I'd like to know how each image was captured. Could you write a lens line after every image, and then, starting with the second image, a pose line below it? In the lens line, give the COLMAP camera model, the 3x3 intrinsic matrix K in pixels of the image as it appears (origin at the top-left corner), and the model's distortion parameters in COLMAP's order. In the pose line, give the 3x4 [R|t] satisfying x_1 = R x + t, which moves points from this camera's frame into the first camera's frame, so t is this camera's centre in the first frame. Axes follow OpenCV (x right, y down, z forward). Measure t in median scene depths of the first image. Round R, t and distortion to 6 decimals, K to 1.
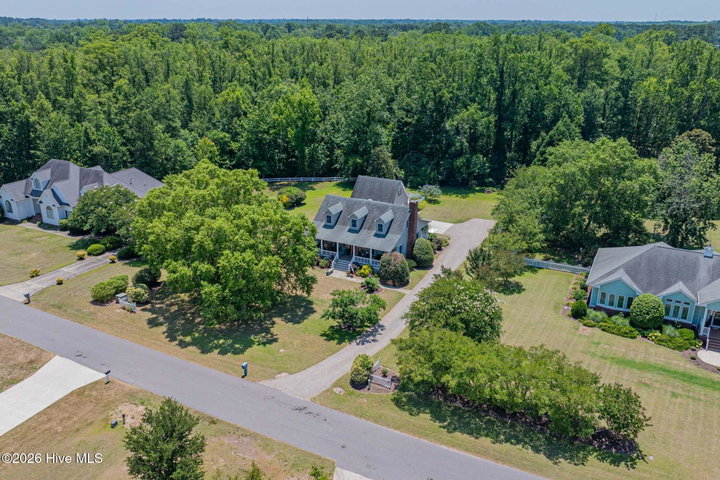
lens RADIAL K [[603.7, 0, 360.1], [0, 603.7, 241.9], [0, 0, 1]] dist [-0.012218, -0.018507]
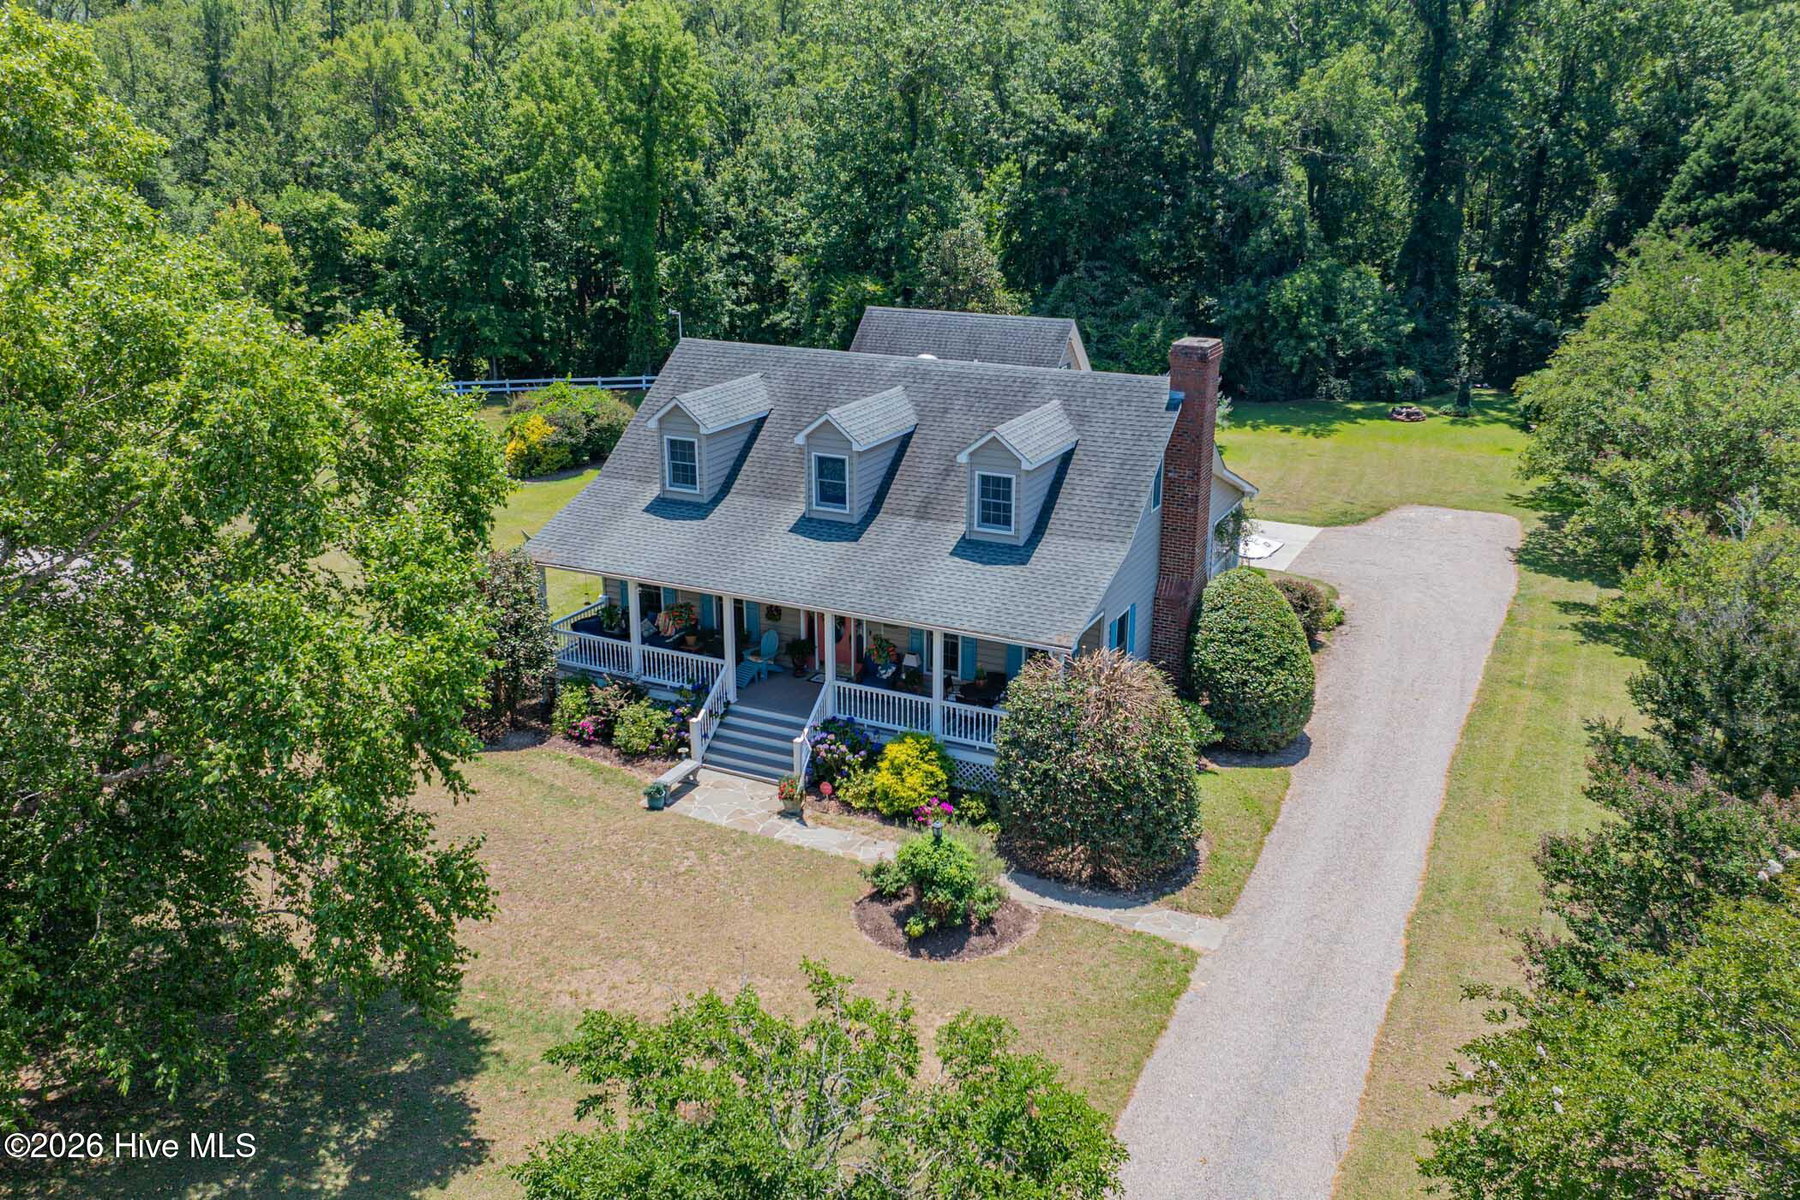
lens RADIAL K [[1509.2, 0, 901.0], [0, 1509.2, 592.9], [0, 0, 1]] dist [-0.012218, -0.018507]
pose [[0.999933, -0.005814, 0.010036, 0.004601], [0.006225, 0.999123, -0.041418, 0.016233], [-0.009786, 0.041478, 0.999091, 0.594233]]
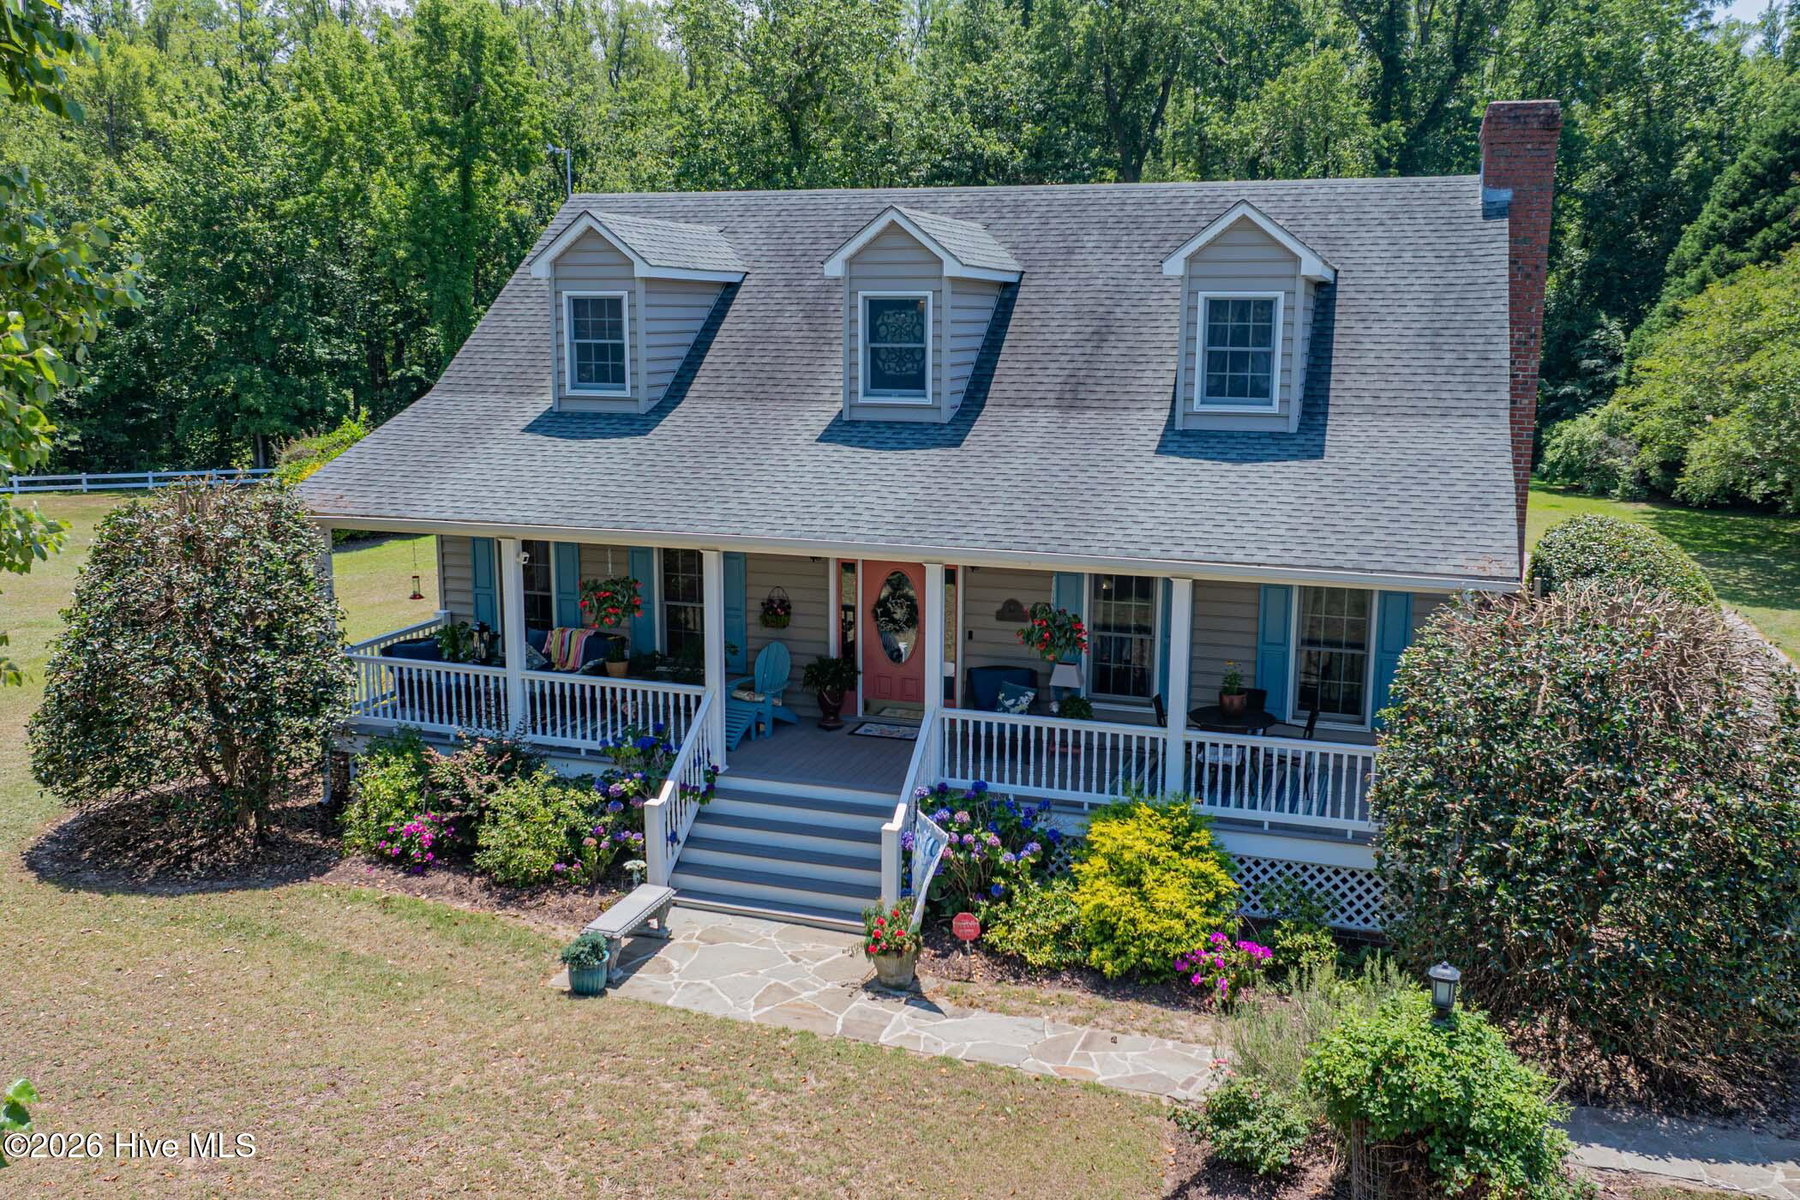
lens RADIAL K [[1509.2, 0, 897.6], [0, 1509.2, 589.7], [0, 0, 1]] dist [-0.012218, -0.018507]
pose [[0.989251, -0.026229, 0.143859, -0.041338], [0.050542, 0.984480, -0.168059, 0.039510], [-0.137218, 0.173524, 0.975223, 0.795063]]
